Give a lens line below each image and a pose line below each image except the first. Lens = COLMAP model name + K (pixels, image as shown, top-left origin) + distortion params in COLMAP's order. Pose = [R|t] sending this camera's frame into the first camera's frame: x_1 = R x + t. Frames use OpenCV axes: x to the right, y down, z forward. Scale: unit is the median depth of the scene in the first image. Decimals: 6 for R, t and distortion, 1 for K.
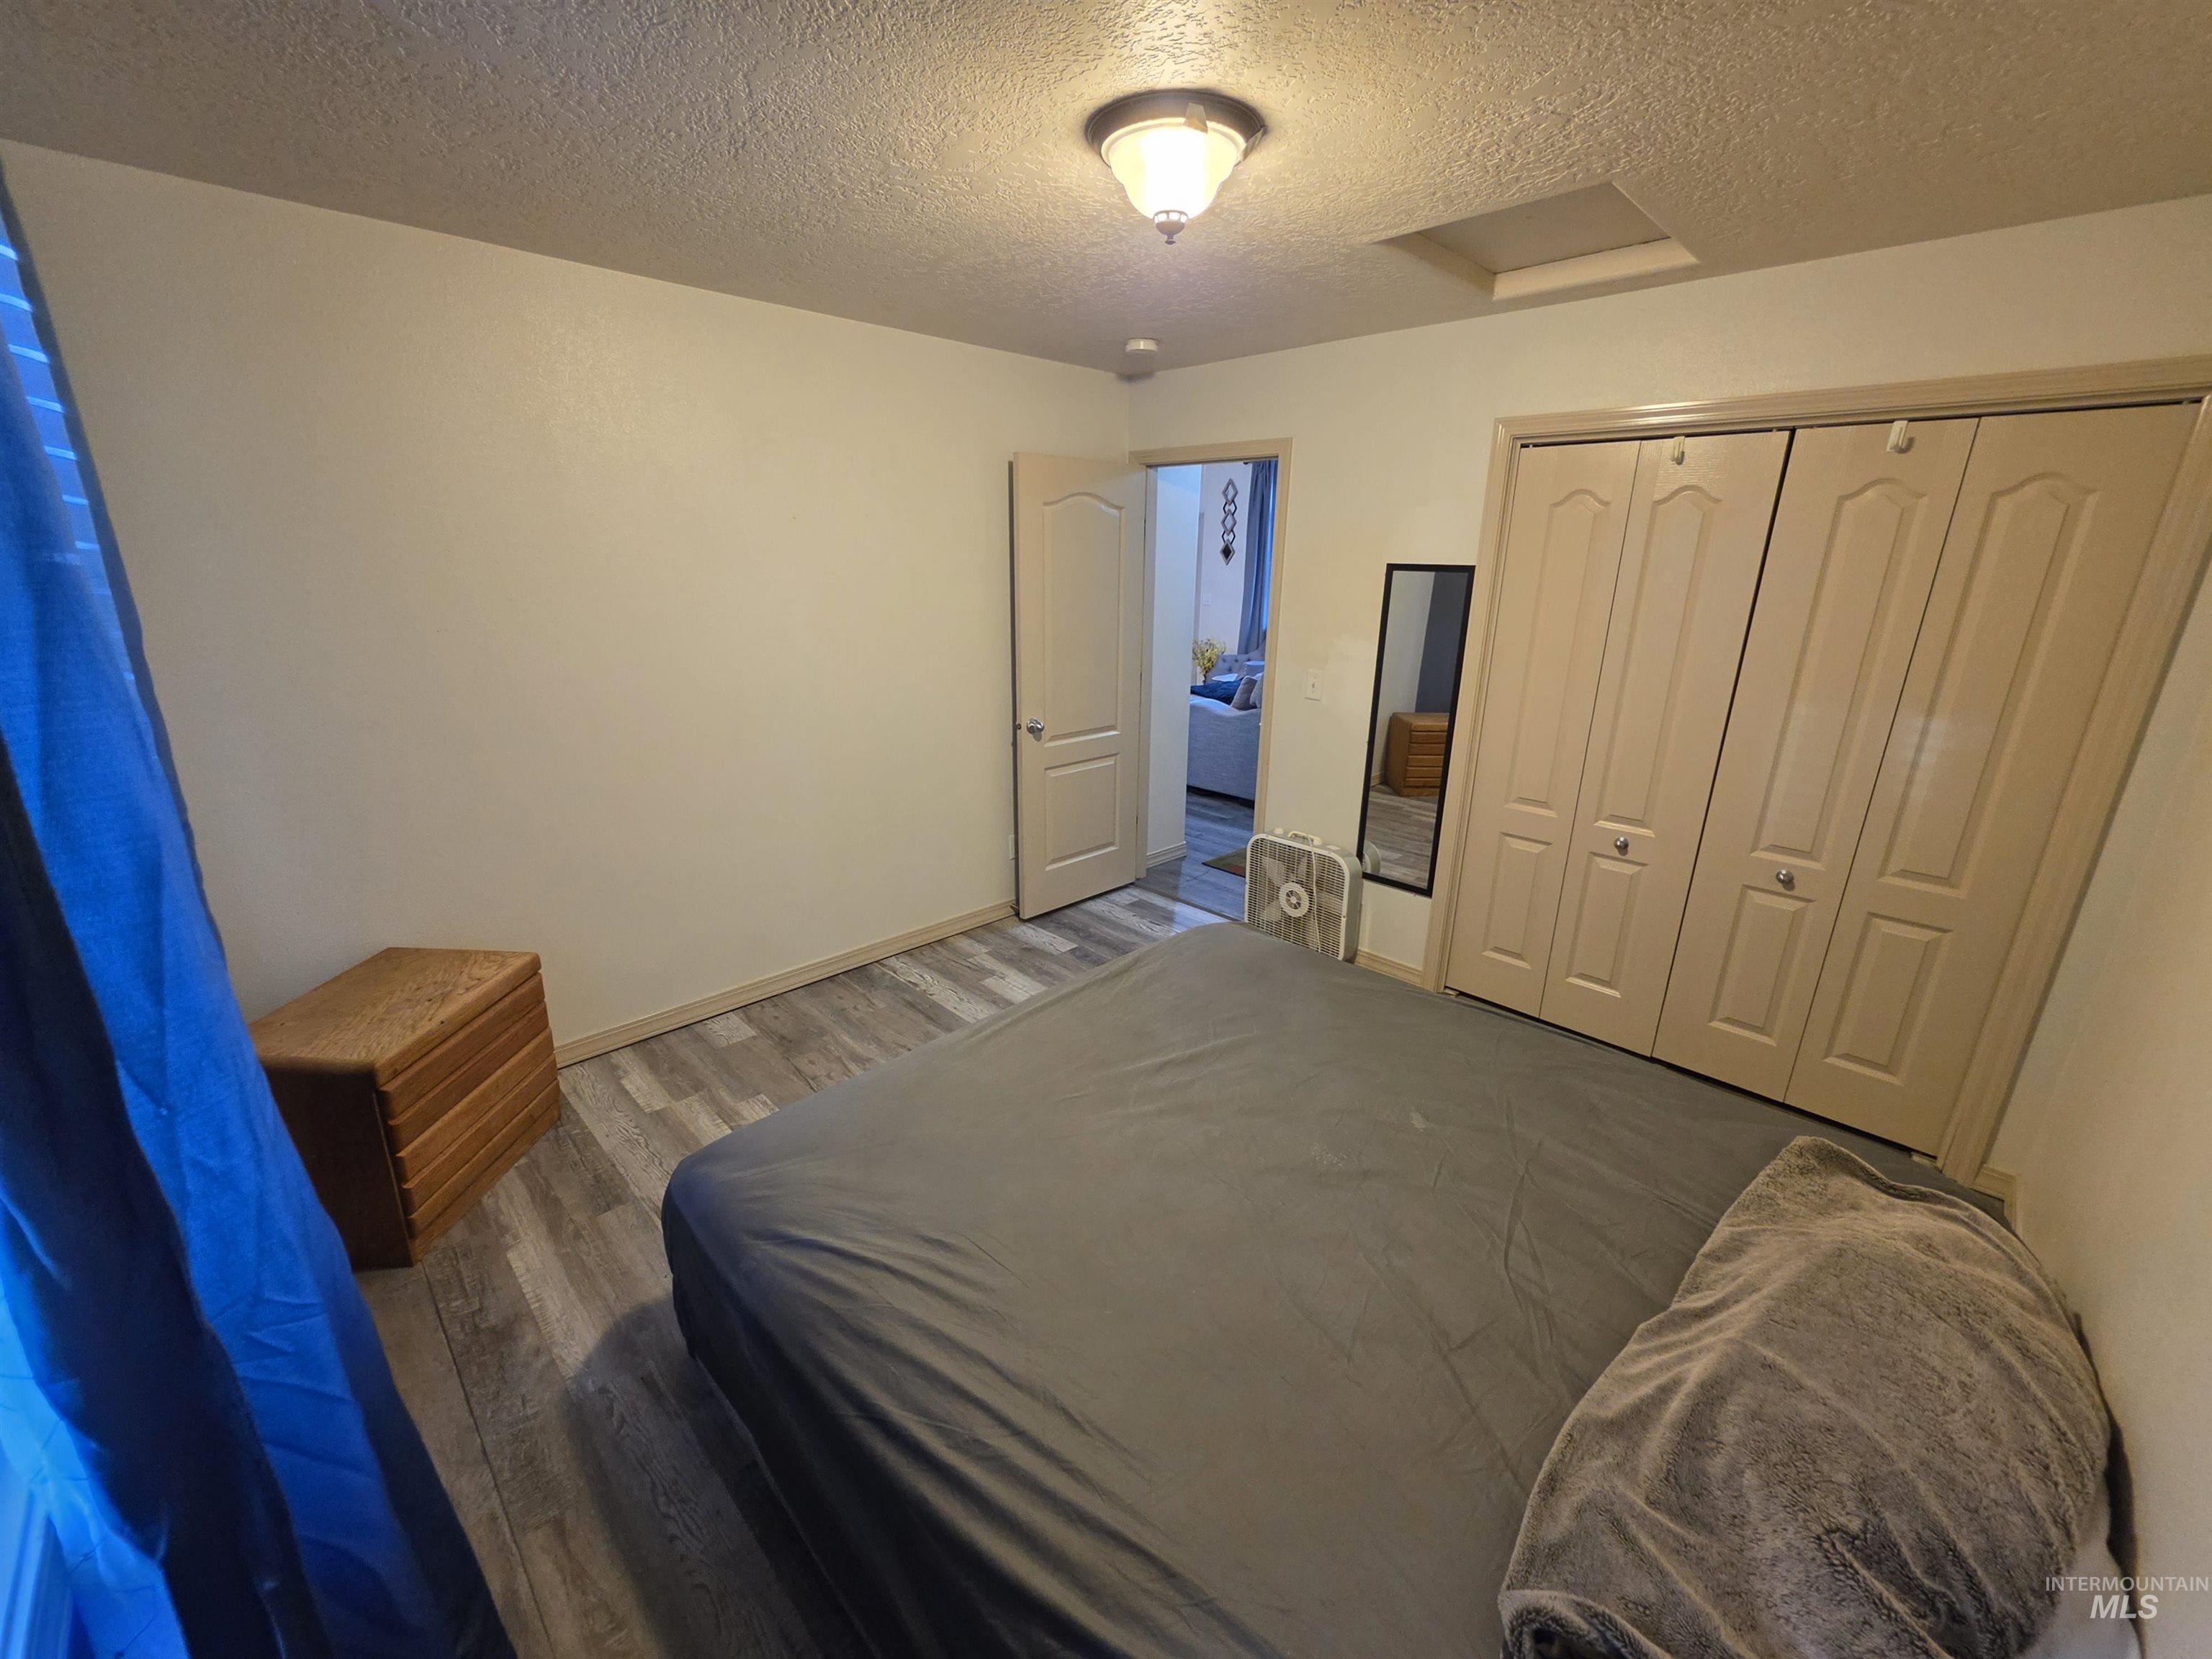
lens RADIAL K [[889.8, 0, 1096.1], [0, 889.8, 815.5], [0, 0, 1]] dist [-0.010449, 0.001457]
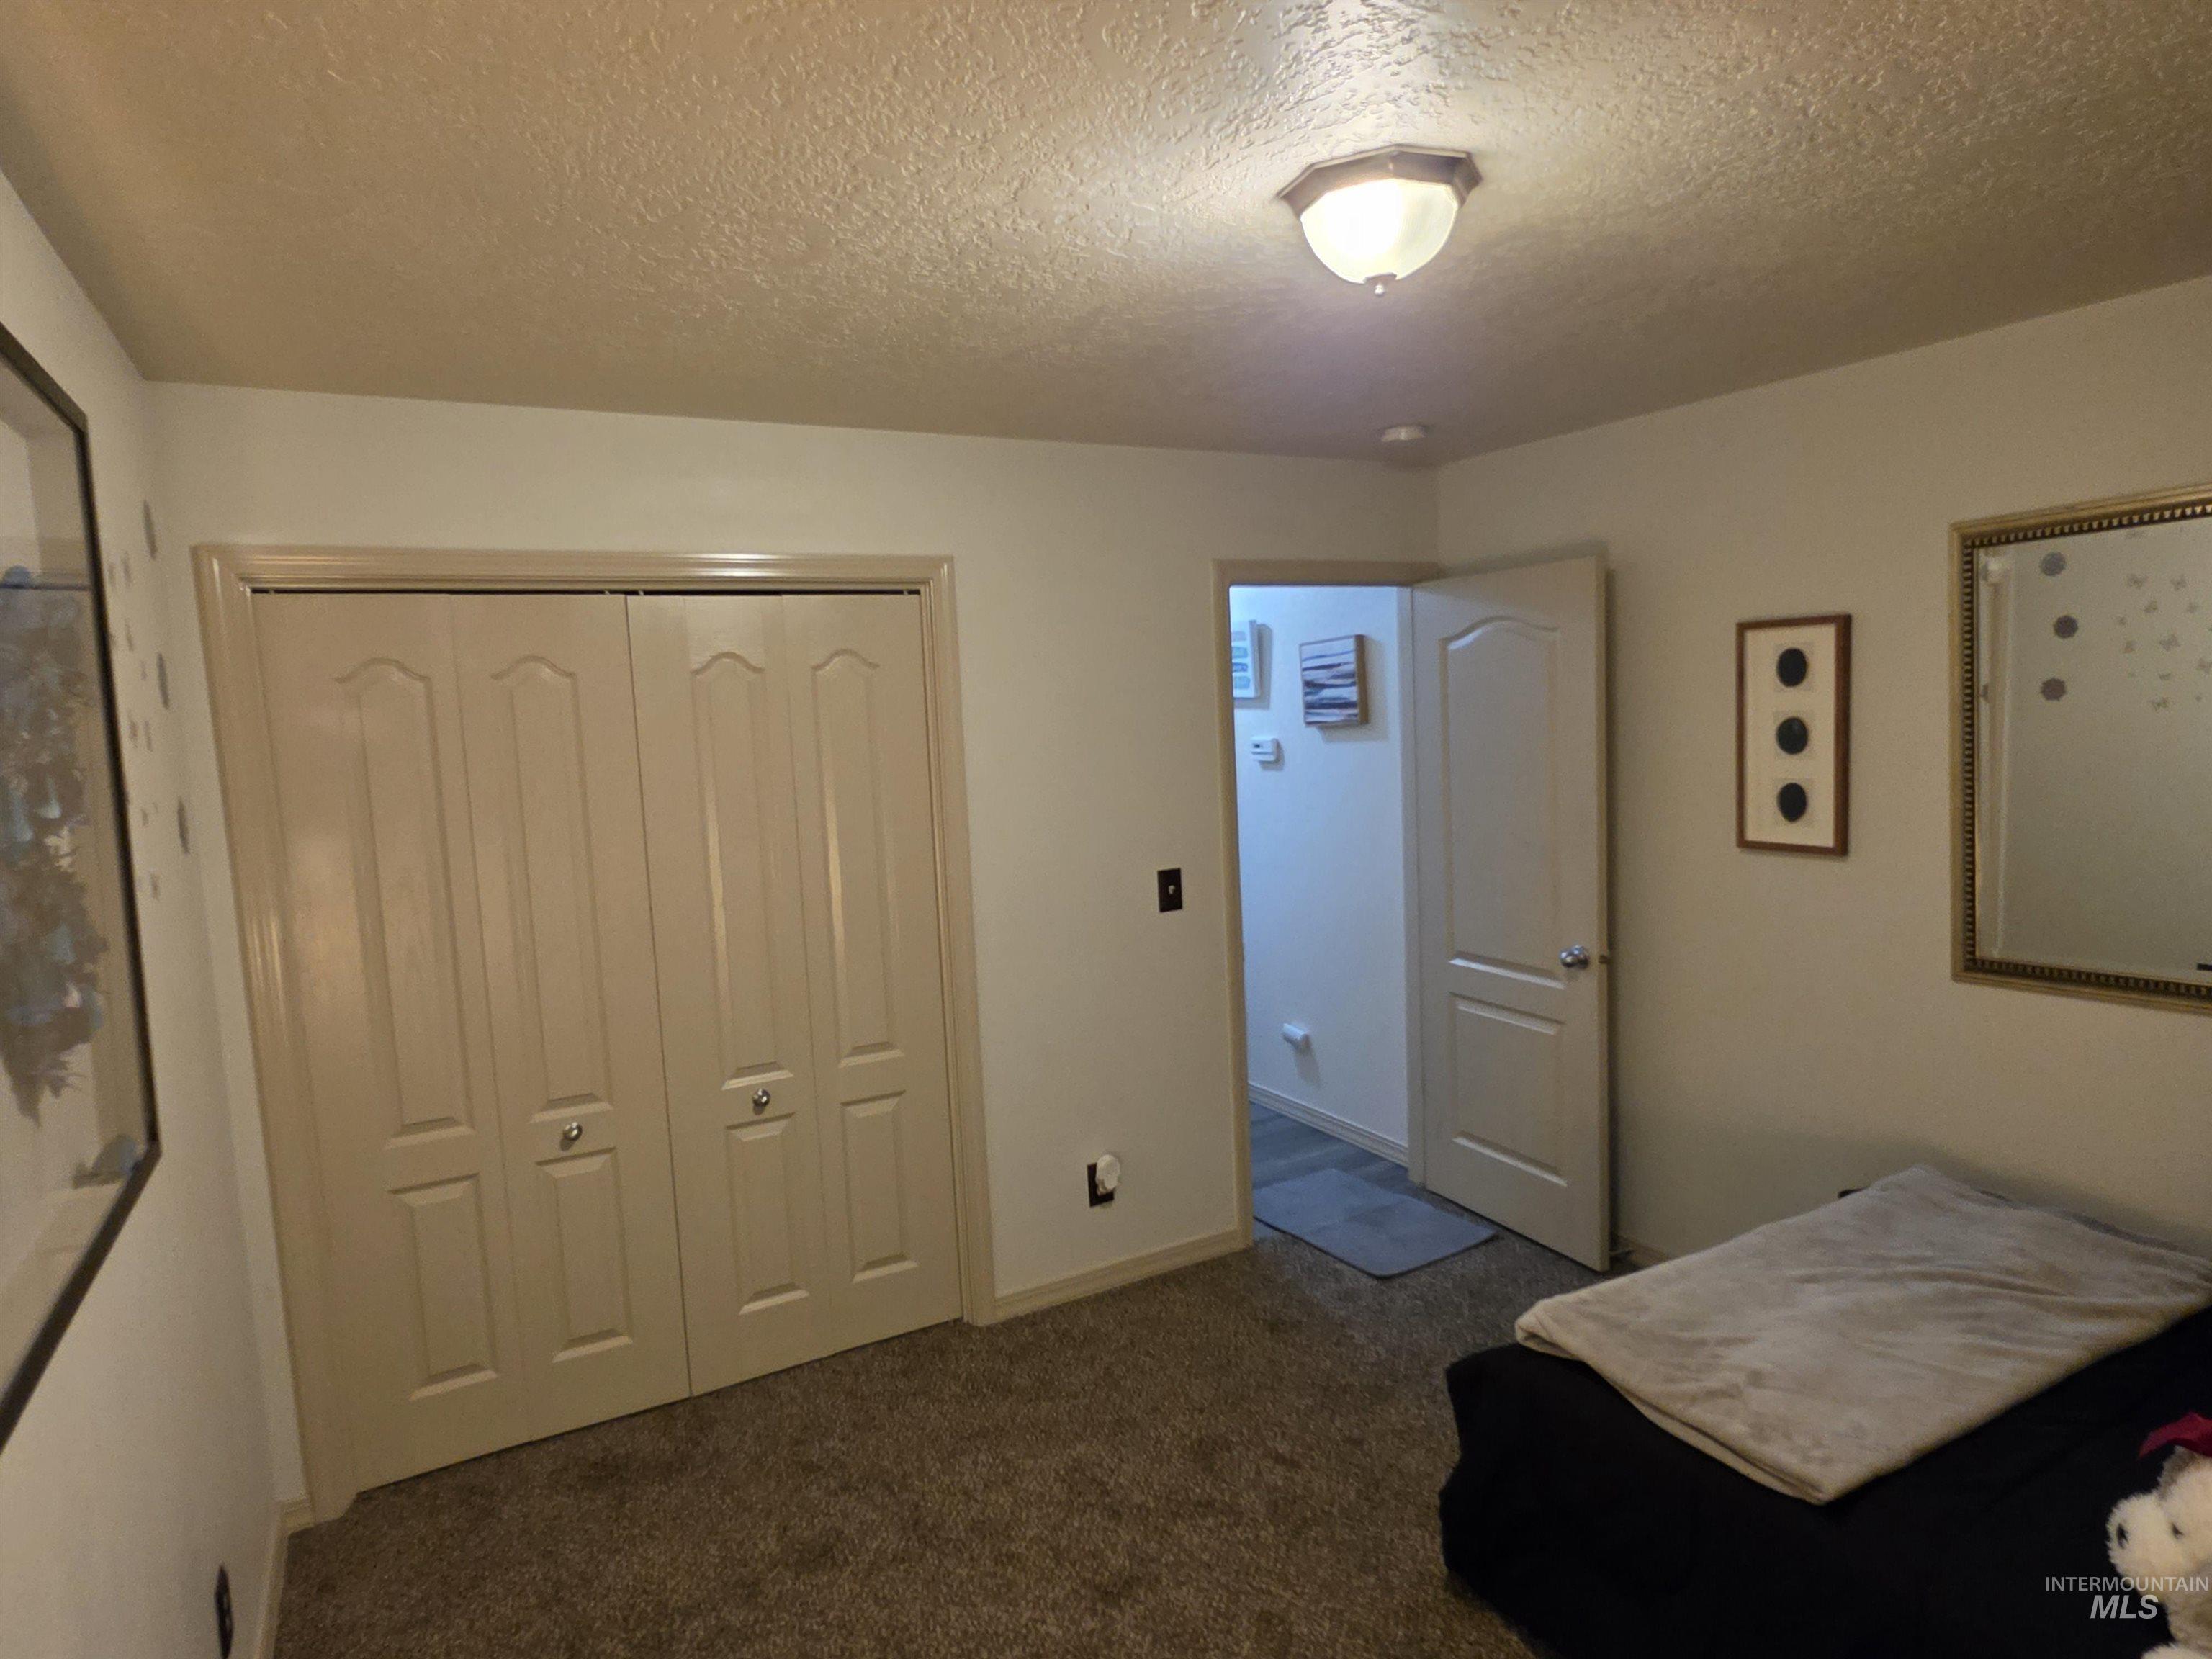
lens RADIAL K [[1289.8, 0, 1109.2], [0, 1289.8, 844.8], [0, 0, 1]] dist [-0.001657, -0.002962]
pose [[0.259926, -0.114673, 0.958795, -0.304321], [0.322022, 0.946378, 0.025889, -0.090050], [-0.910352, 0.302024, 0.282915, 0.295032]]
